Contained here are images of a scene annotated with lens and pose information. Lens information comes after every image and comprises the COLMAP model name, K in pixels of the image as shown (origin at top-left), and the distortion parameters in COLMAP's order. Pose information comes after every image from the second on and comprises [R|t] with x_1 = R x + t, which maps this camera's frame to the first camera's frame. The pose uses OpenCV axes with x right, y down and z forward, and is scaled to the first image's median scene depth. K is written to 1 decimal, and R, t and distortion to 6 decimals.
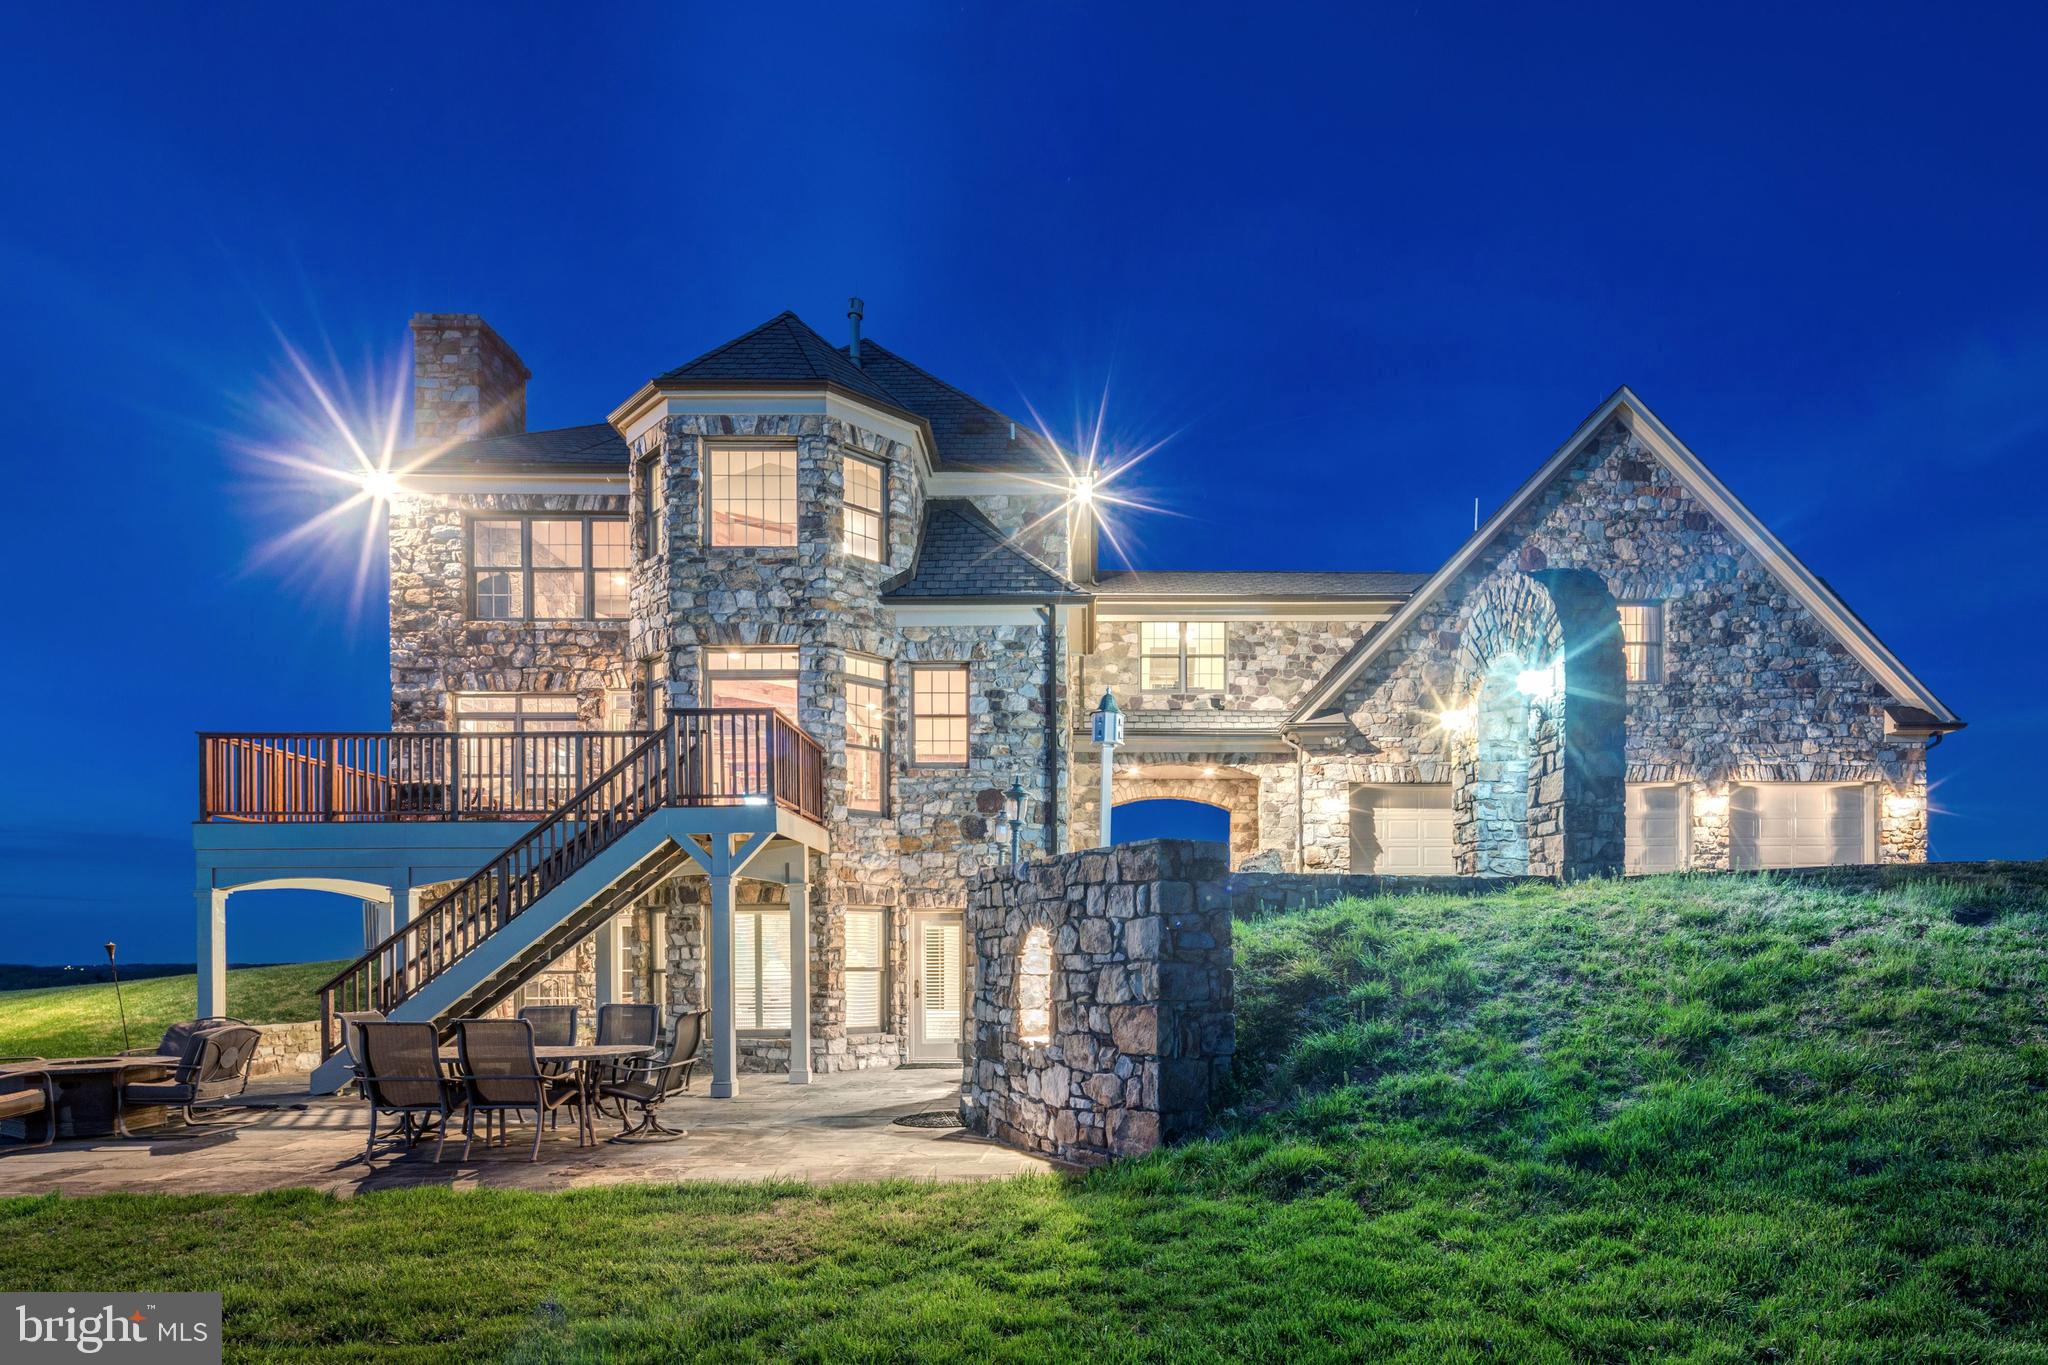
lens RADIAL K [[1150.2, 0, 1130.1], [0, 1150.2, 962.6], [0, 0, 1]] dist [0.003976, 0.000660]
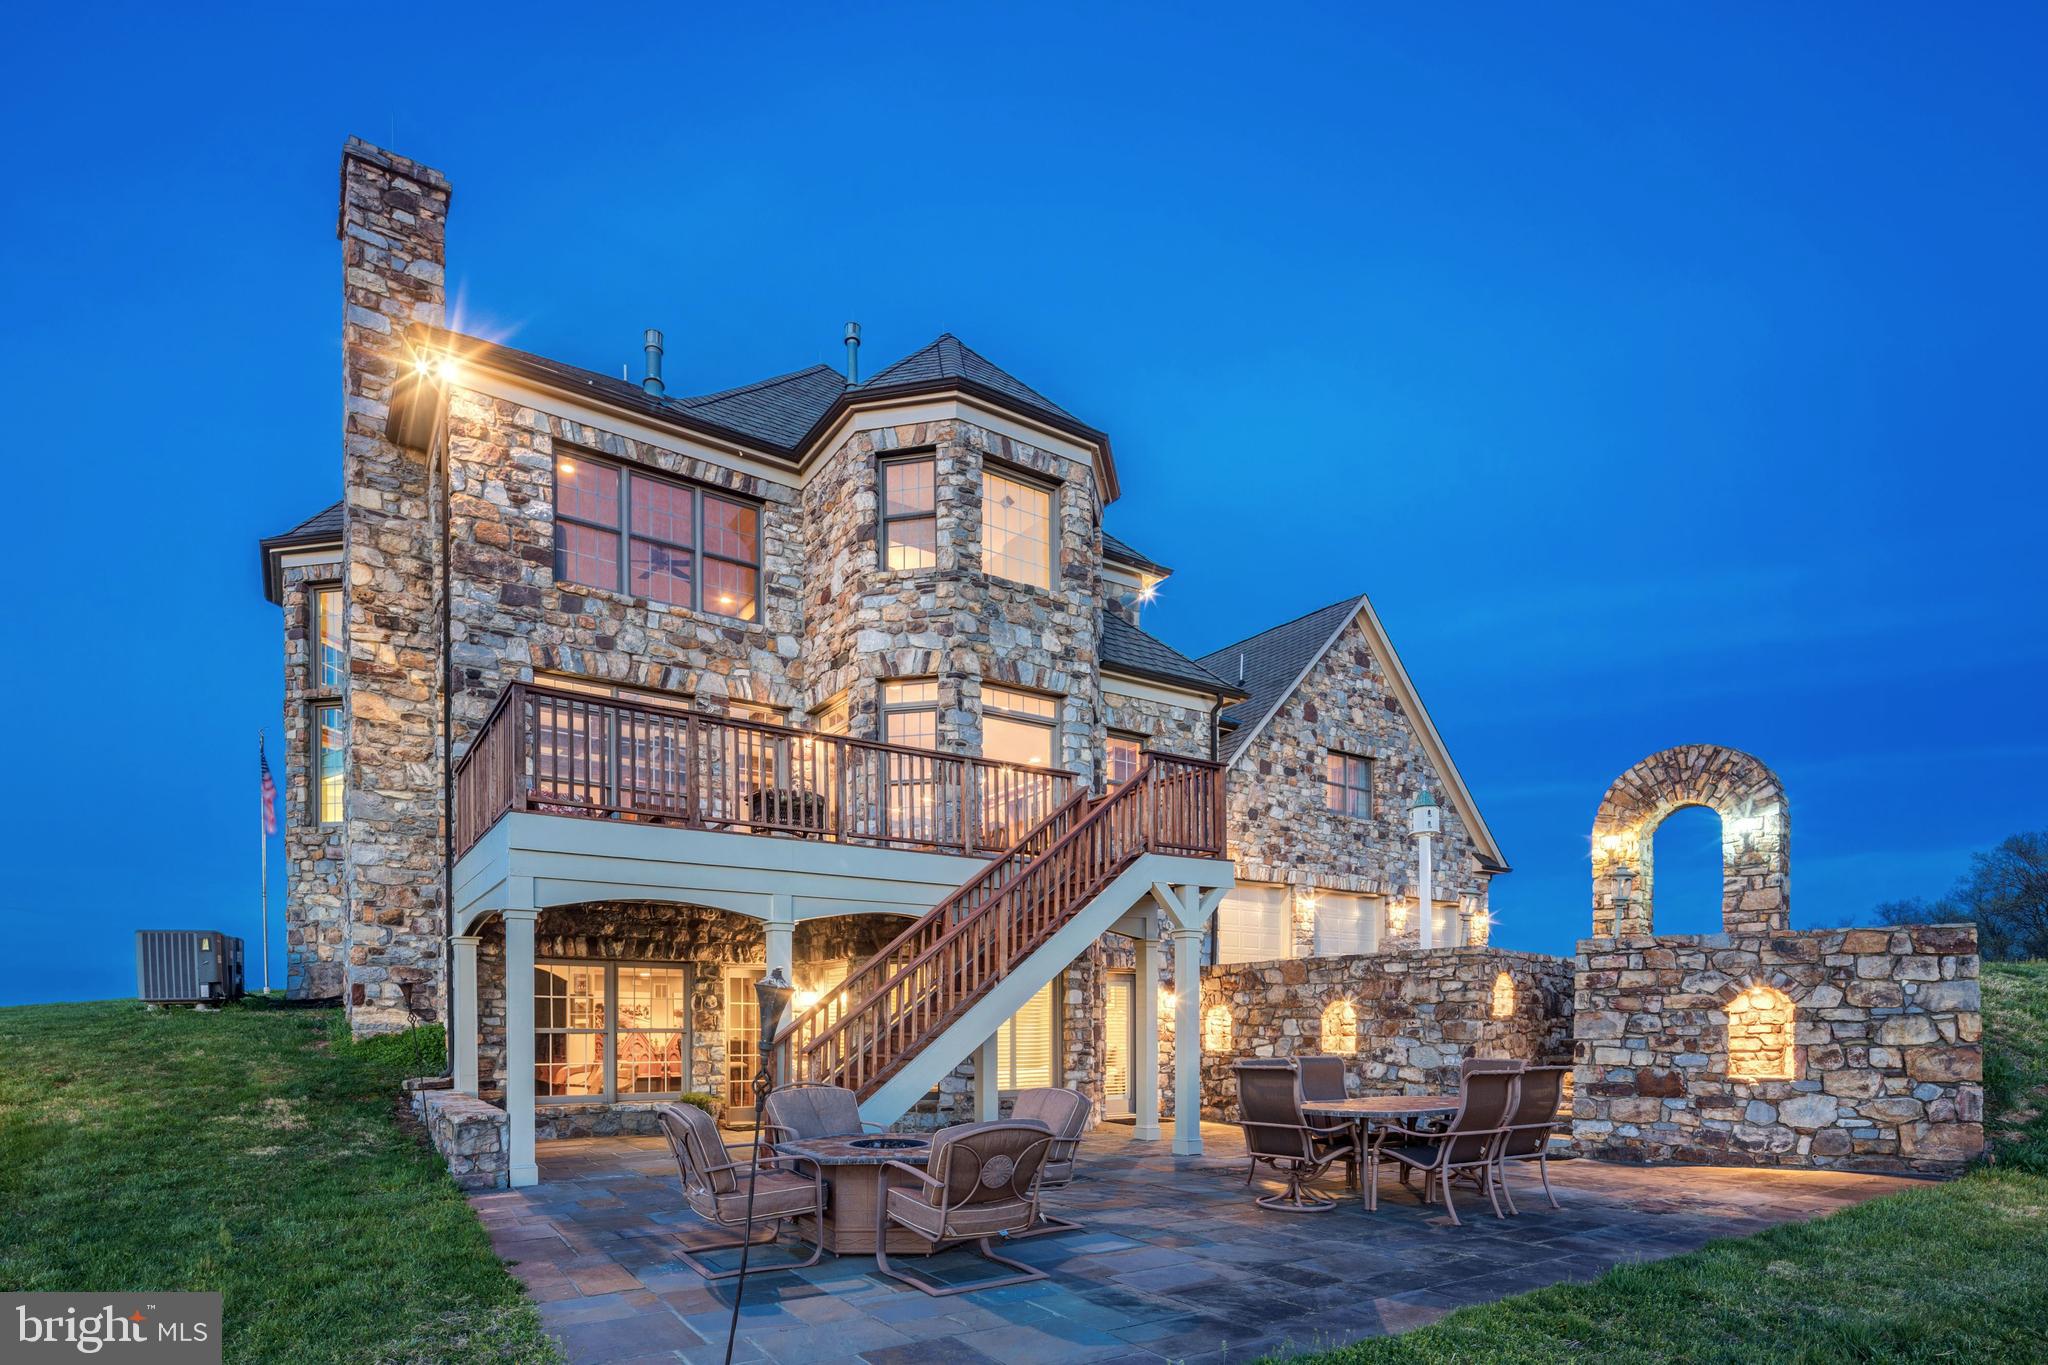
lens RADIAL K [[1049.5, 0, 995.1], [0, 1049.5, 1034.1], [0, 0, 1]] dist [0.001349, -0.001389]
pose [[0.847062, 0.000738, 0.531493, -0.702789], [-0.000500, 1.000000, -0.000592, 0.011022], [-0.531494, 0.000236, 0.847062, 0.241200]]
